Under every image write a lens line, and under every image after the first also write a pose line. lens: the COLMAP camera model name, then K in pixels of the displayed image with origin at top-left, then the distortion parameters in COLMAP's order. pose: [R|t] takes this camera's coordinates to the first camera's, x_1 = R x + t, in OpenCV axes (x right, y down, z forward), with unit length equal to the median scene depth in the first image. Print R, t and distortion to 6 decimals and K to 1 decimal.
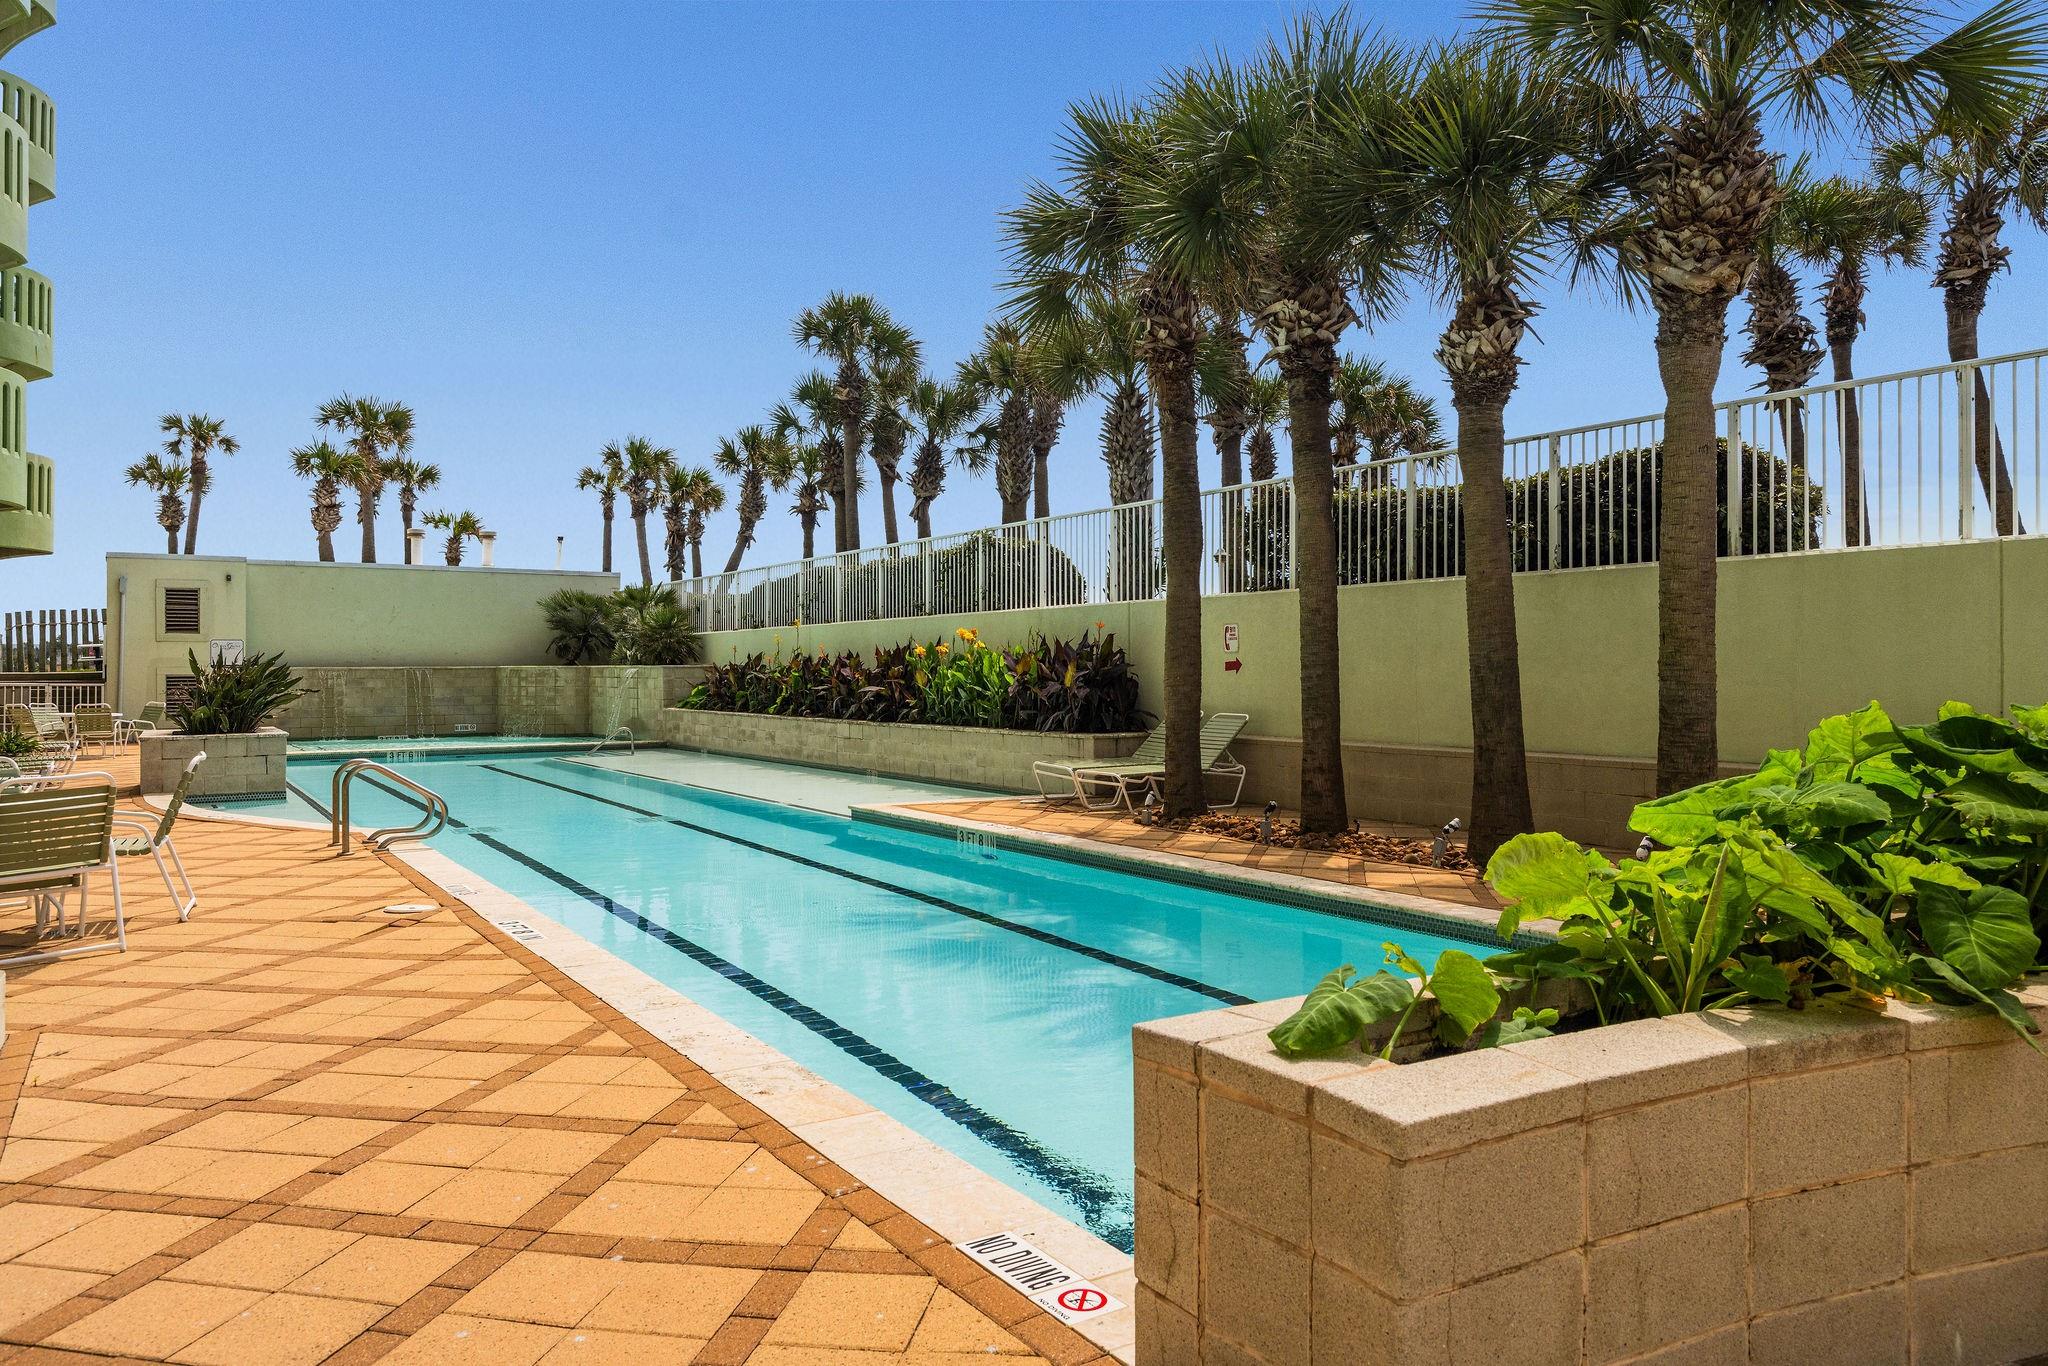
lens RADIAL K [[1399.1, 0, 1024.0], [0, 1399.1, 683.0], [0, 0, 1]] dist [-0.007076, -0.000107]
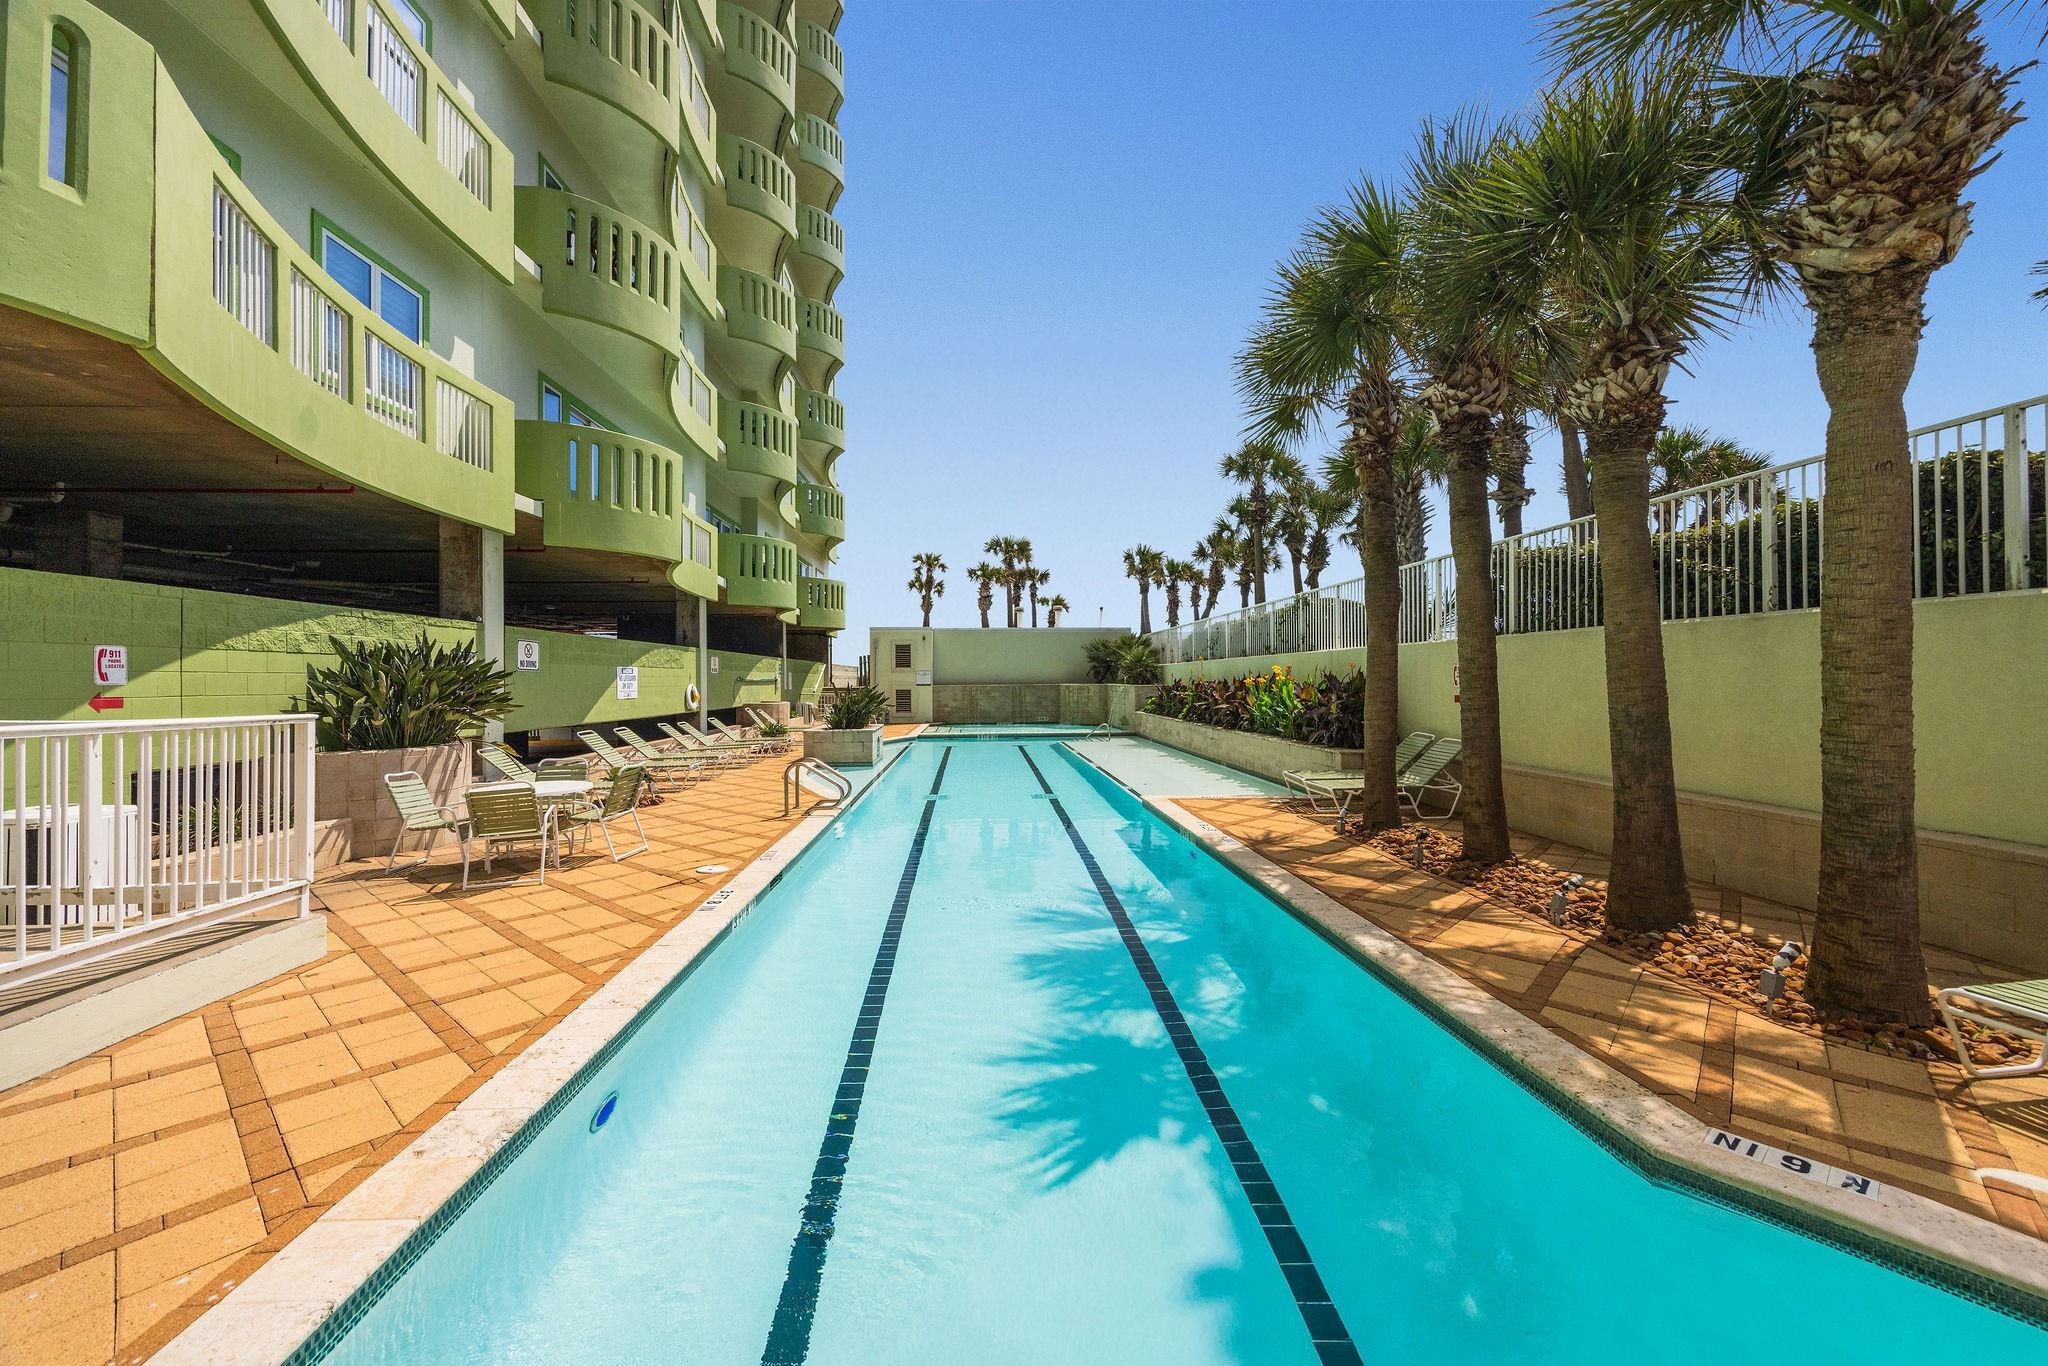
lens RADIAL K [[810.5, 0, 1016.4], [0, 810.5, 673.6], [0, 0, 1]] dist [0.000027, 0.000019]
pose [[0.866444, -0.006521, -0.499231, 0.126280], [0.000339, 0.999922, -0.012472, -0.019133], [0.499273, 0.010637, 0.866379, 0.155163]]
